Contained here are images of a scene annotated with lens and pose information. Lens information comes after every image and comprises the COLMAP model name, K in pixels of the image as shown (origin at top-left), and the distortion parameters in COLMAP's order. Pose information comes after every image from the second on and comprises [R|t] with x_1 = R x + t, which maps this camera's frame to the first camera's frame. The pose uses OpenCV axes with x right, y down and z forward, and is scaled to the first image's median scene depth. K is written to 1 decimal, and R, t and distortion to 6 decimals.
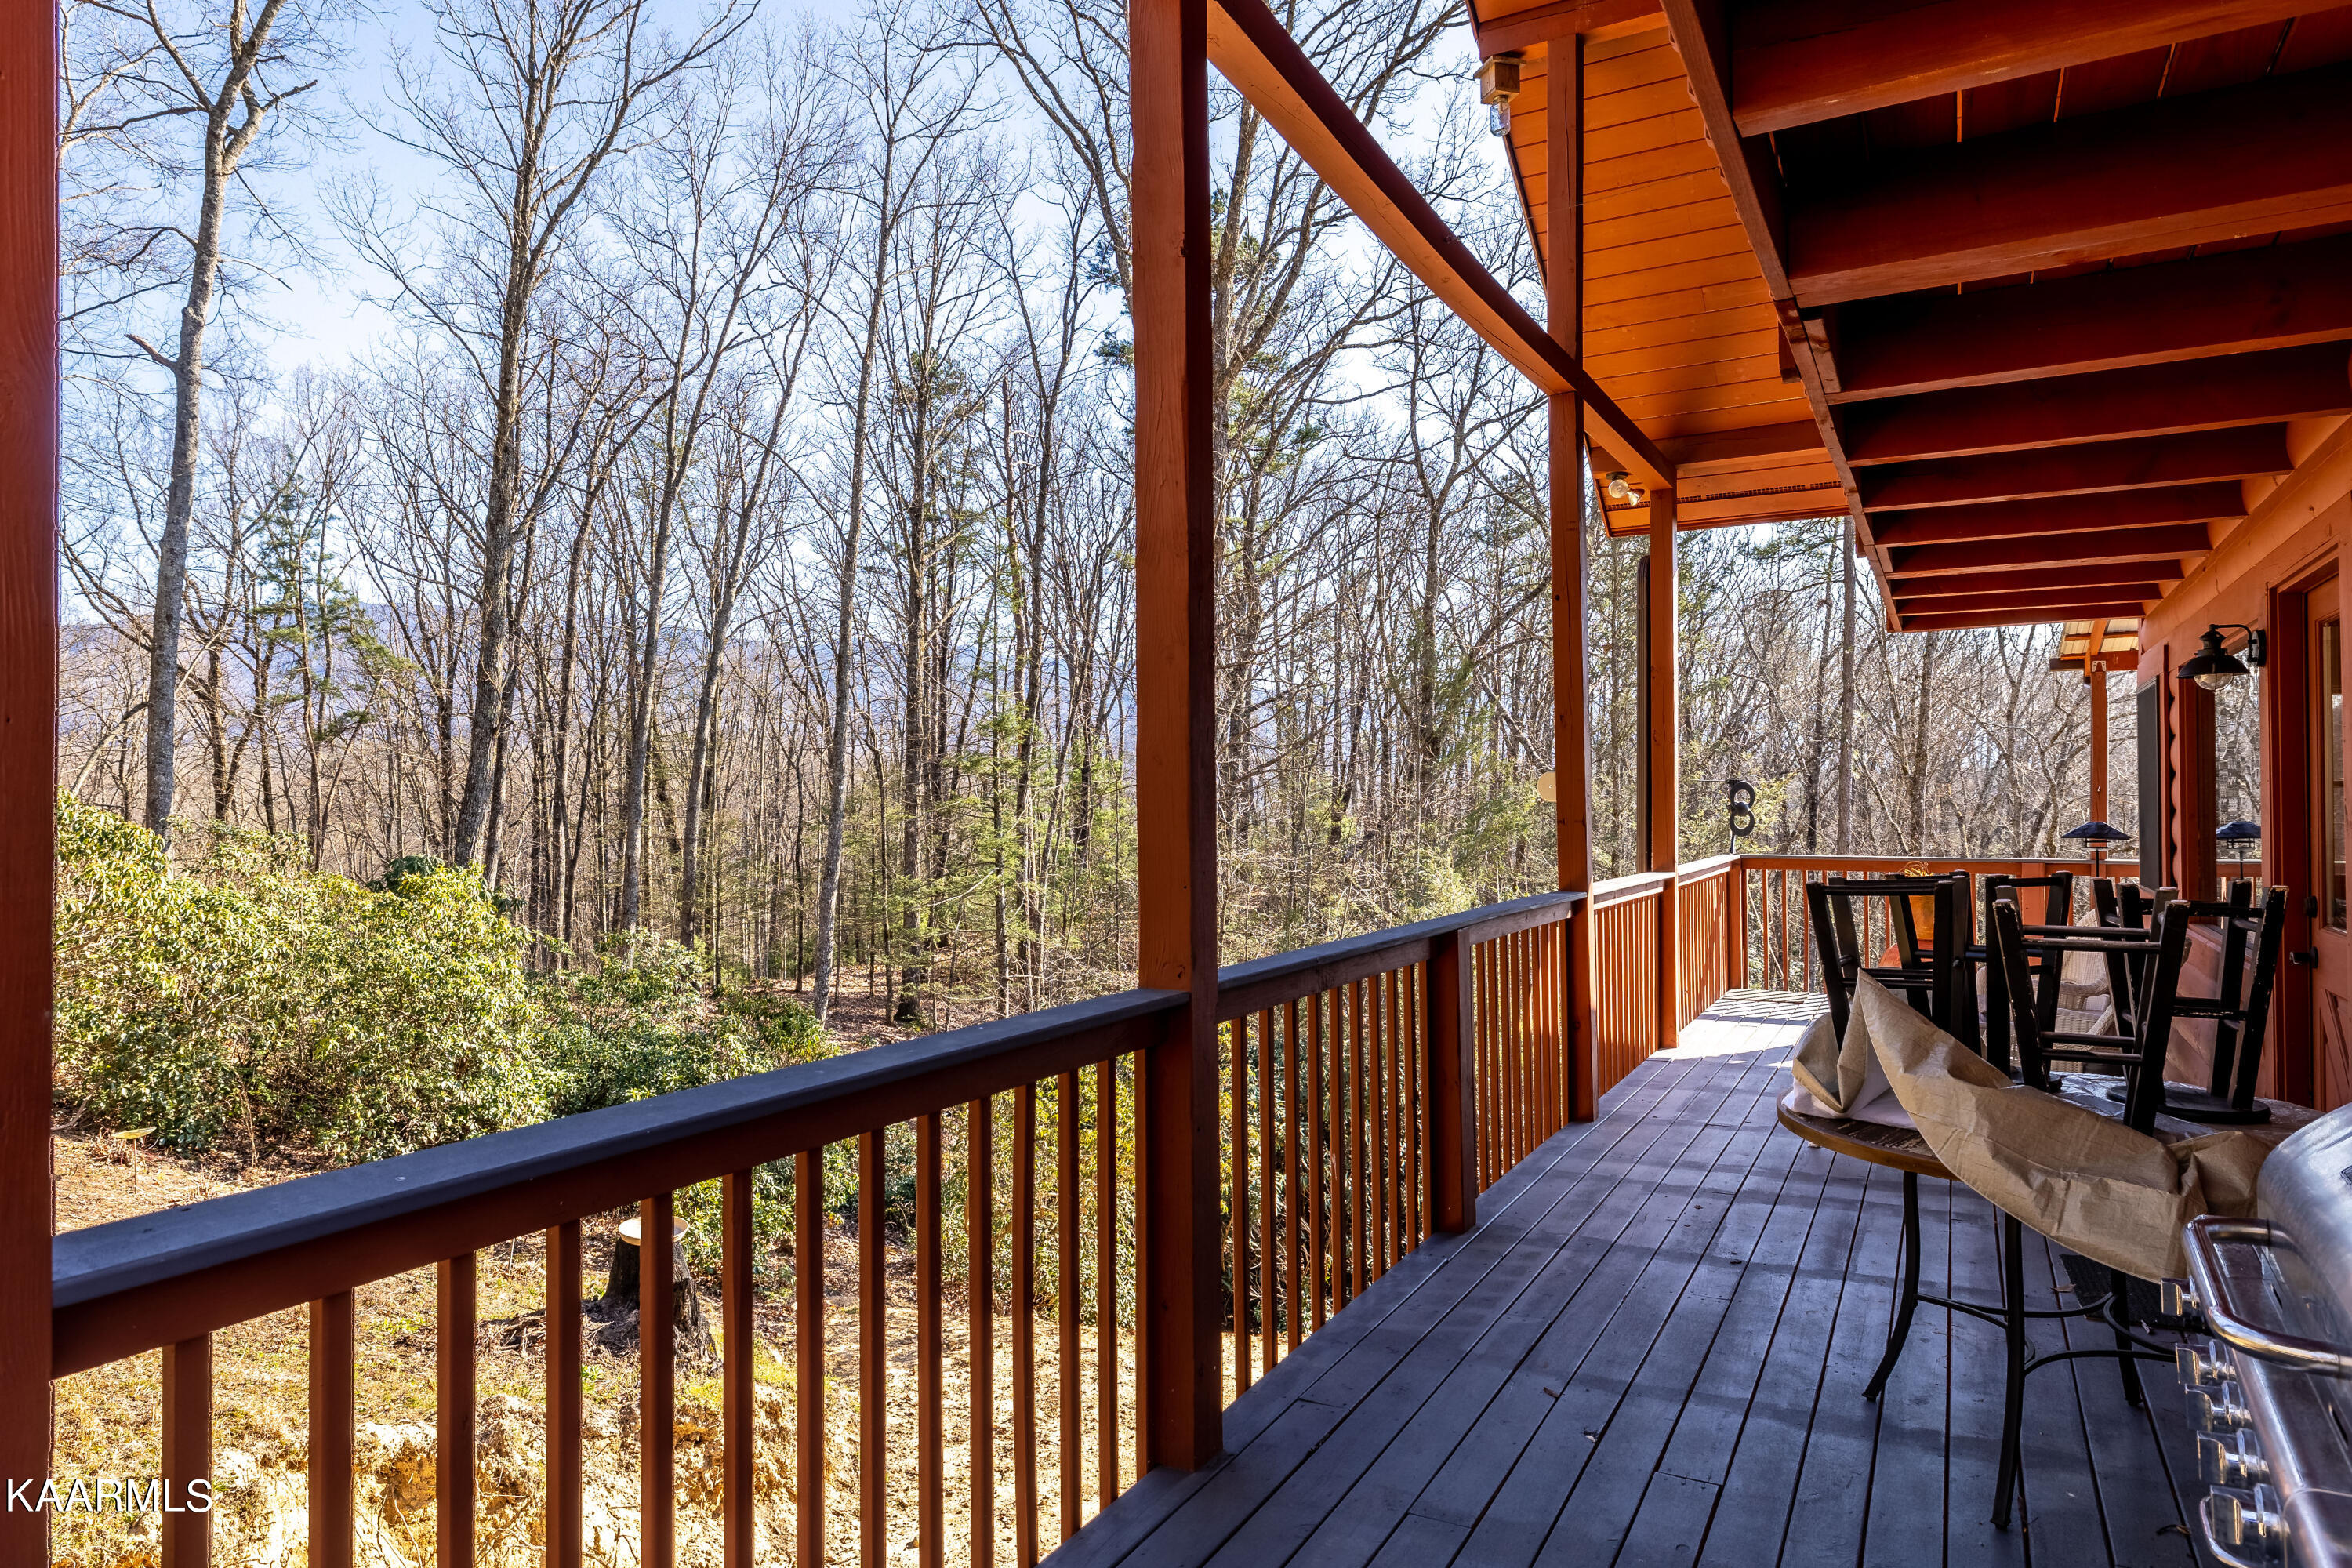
lens RADIAL K [[1432.6, 0, 1176.0], [0, 1432.6, 784.0], [0, 0, 1]] dist [0.000195, -0.001197]
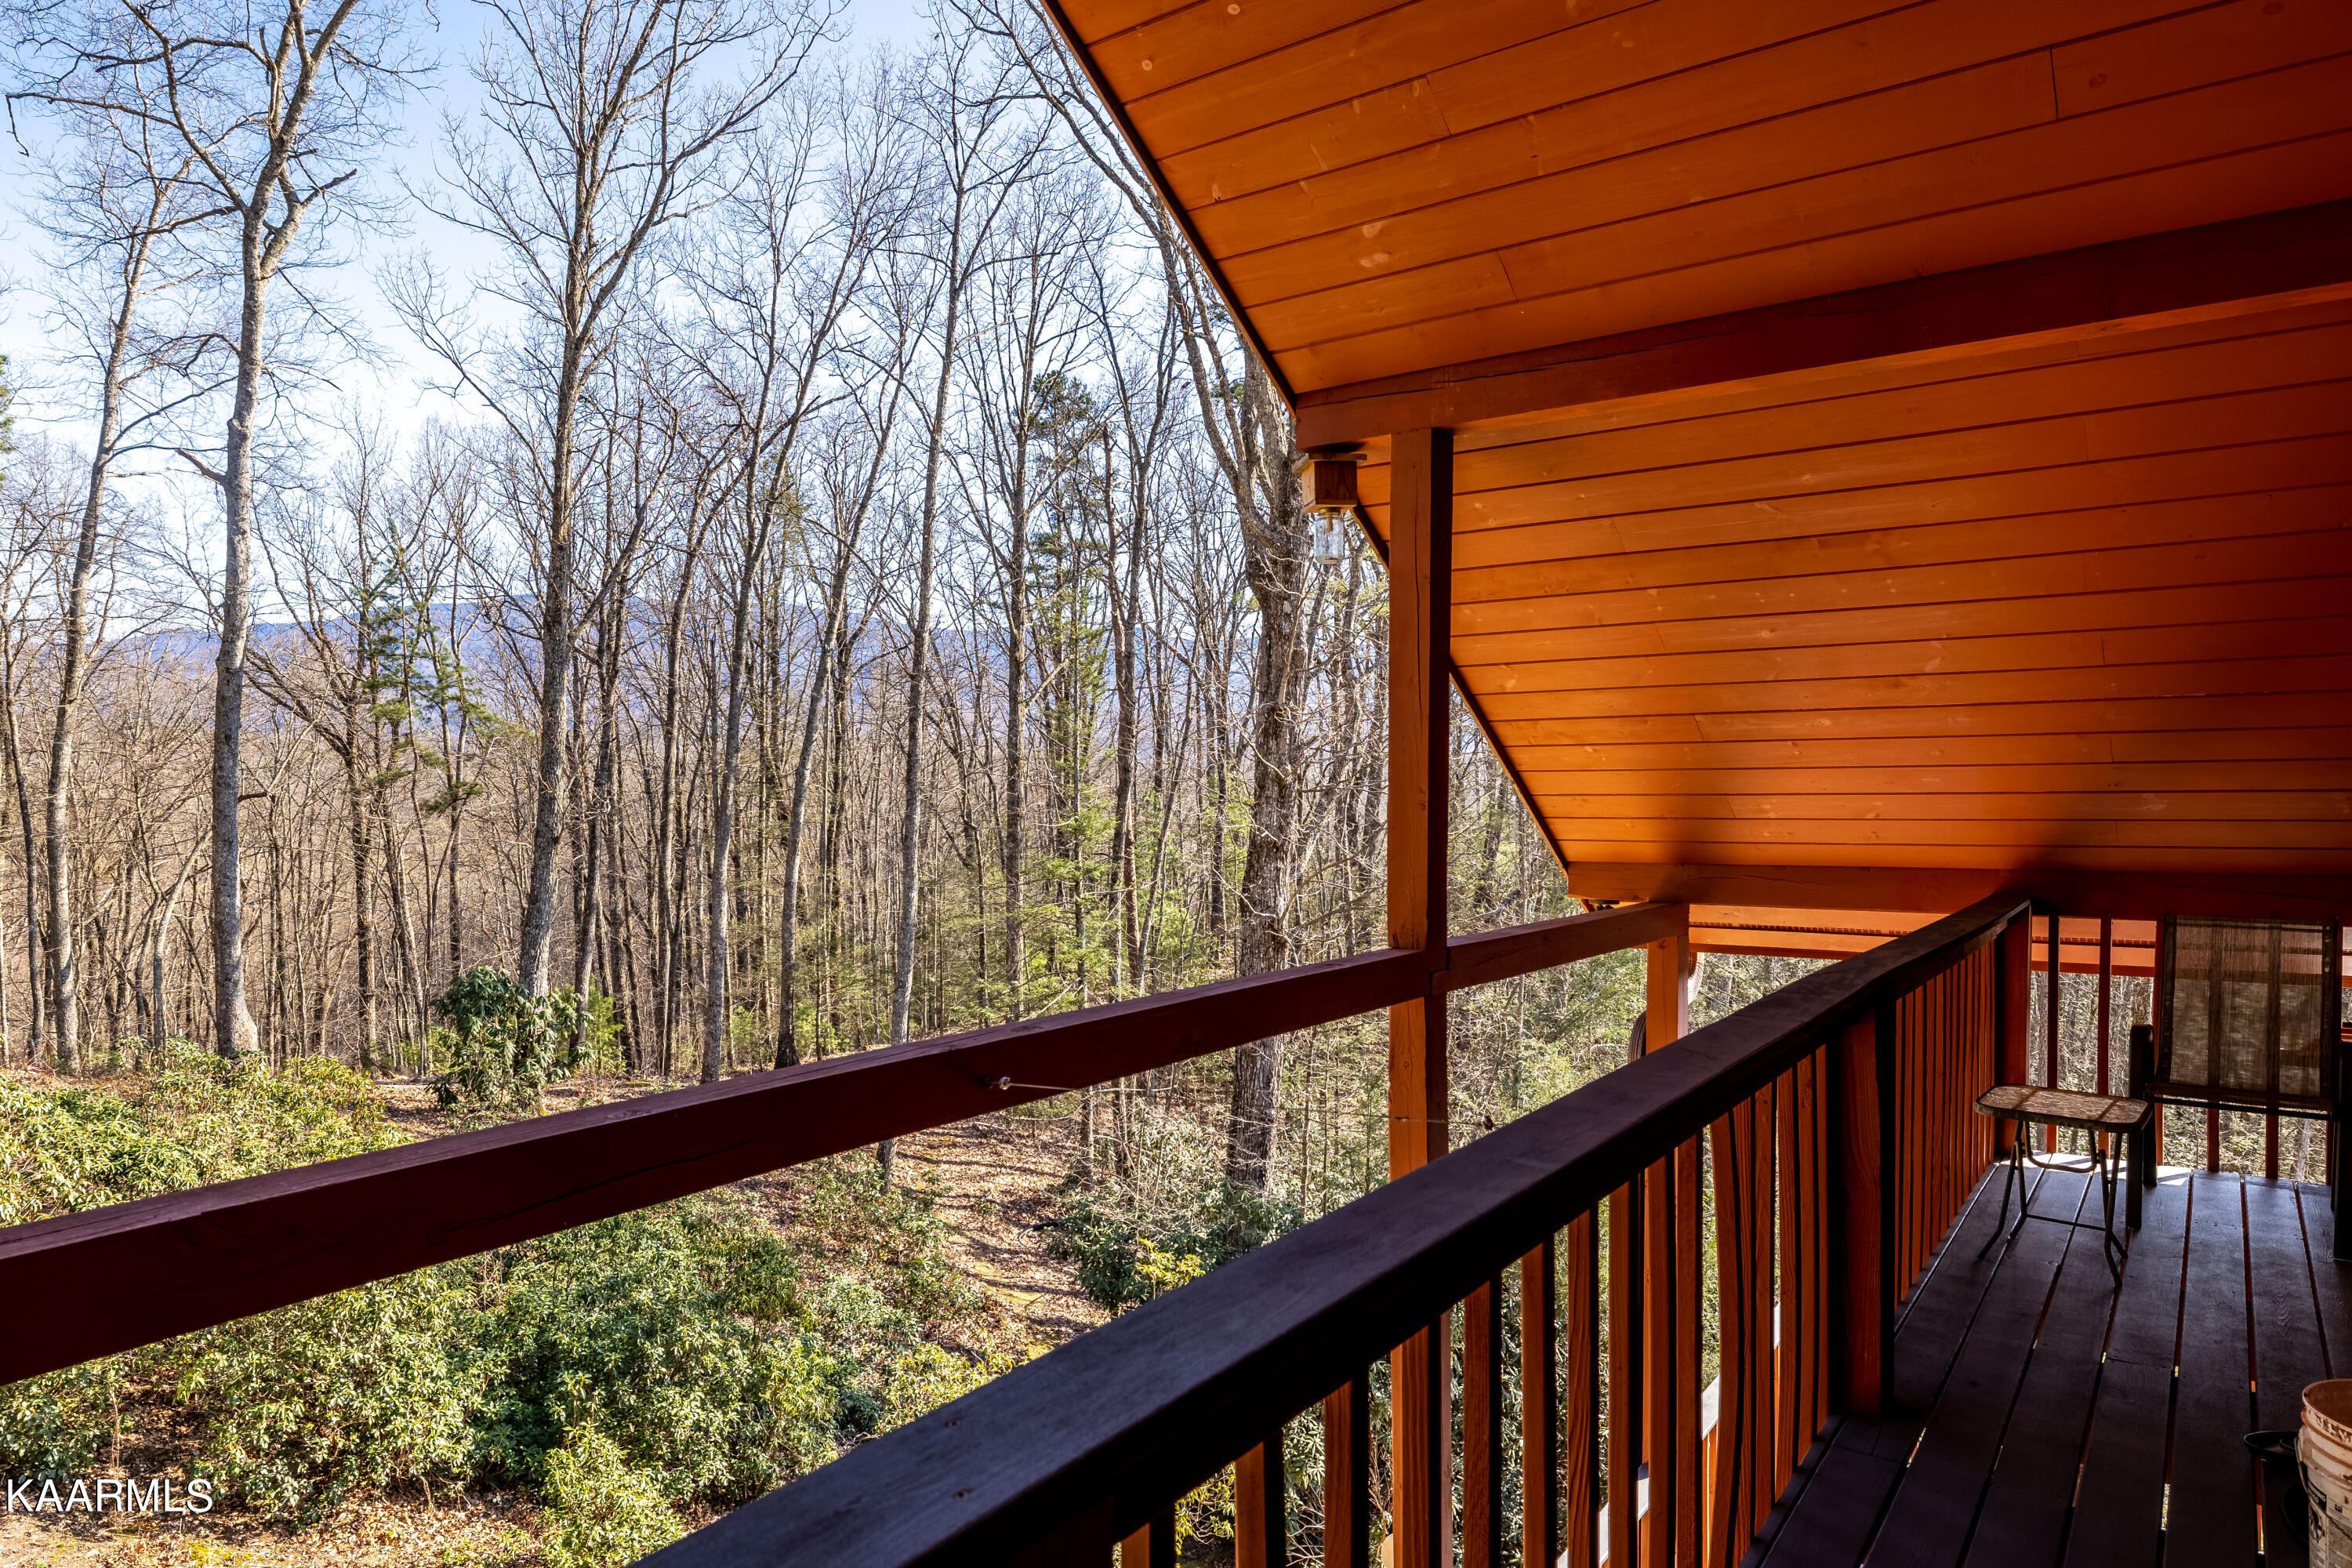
lens RADIAL K [[1455.6, 0, 1173.2], [0, 1455.6, 829.2], [0, 0, 1]] dist [-0.000416, 0.000967]
pose [[0.992279, 0.003941, -0.123960, 0.062250], [0.001493, 0.999043, 0.043712, -0.095041], [0.124014, -0.043560, 0.991324, 0.088341]]
